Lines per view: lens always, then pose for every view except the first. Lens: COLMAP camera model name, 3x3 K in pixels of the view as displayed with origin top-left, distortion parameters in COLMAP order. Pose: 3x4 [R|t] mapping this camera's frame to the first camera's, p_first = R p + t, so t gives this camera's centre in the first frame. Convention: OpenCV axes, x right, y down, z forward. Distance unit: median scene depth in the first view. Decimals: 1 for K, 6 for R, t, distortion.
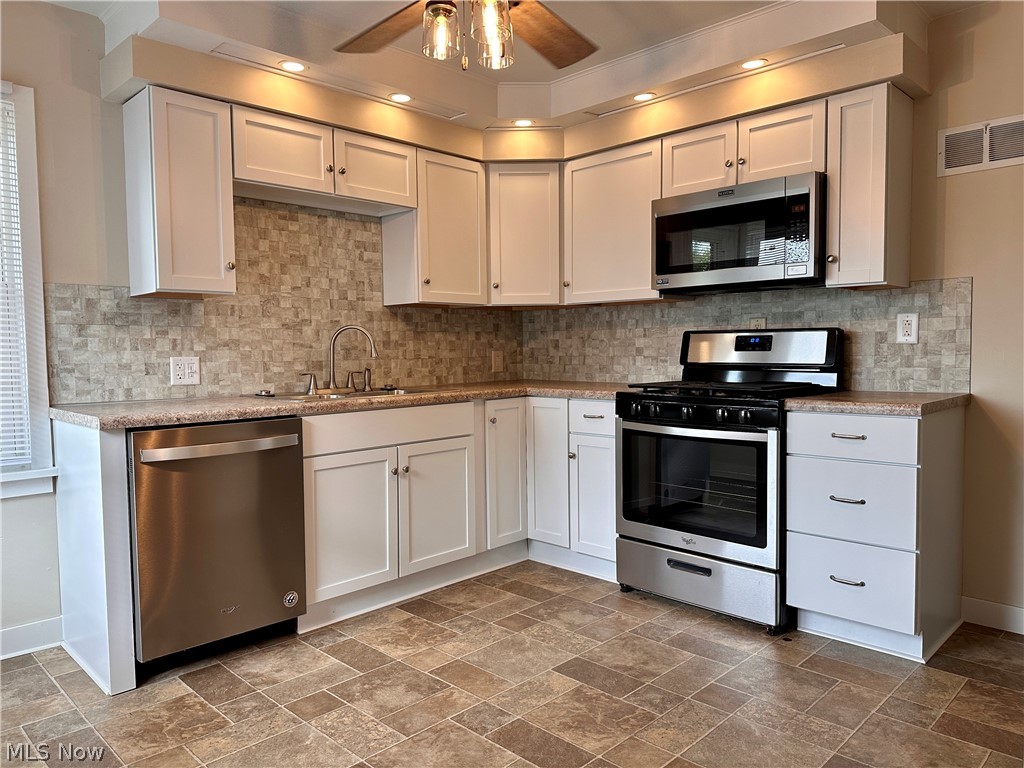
lens RADIAL K [[720.8, 0, 514.0], [0, 720.8, 386.6], [0, 0, 1]] dist [0.028659, -0.015037]
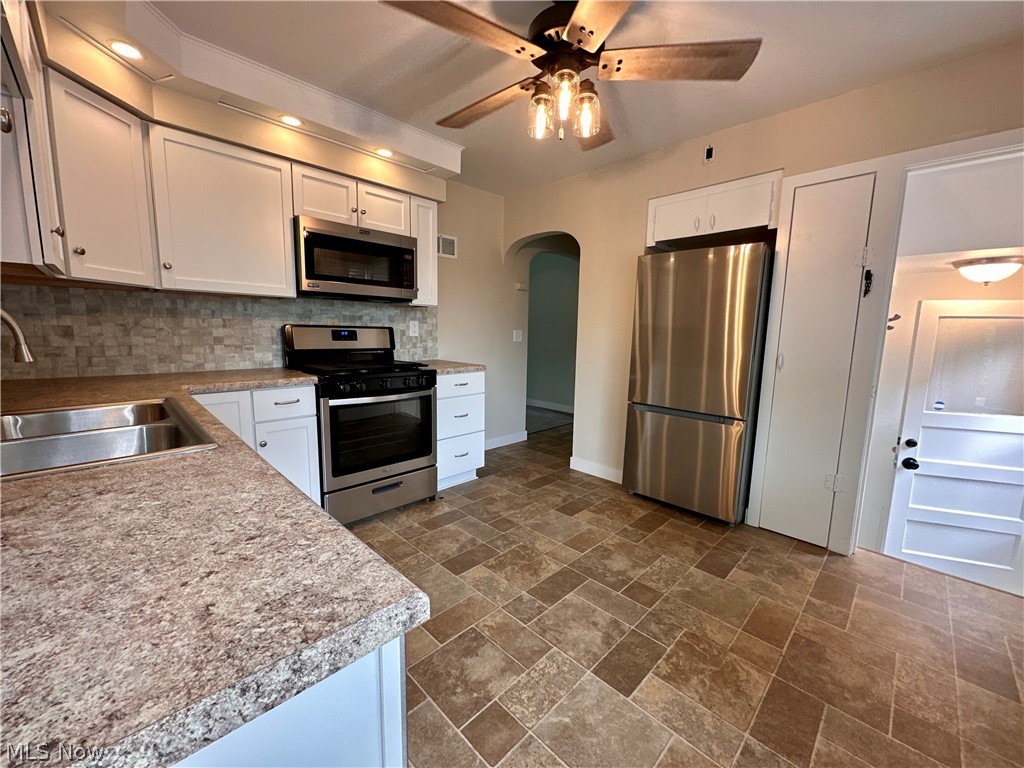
lens RADIAL K [[408.9, 0, 515.9], [0, 408.9, 379.7], [0, 0, 1]] dist [0.012369, -0.000185]
pose [[0.006229, -0.107816, 0.994151, -0.512682], [0.039981, 0.993403, 0.107485, -0.045535], [-0.999181, 0.039078, 0.010498, 0.645722]]
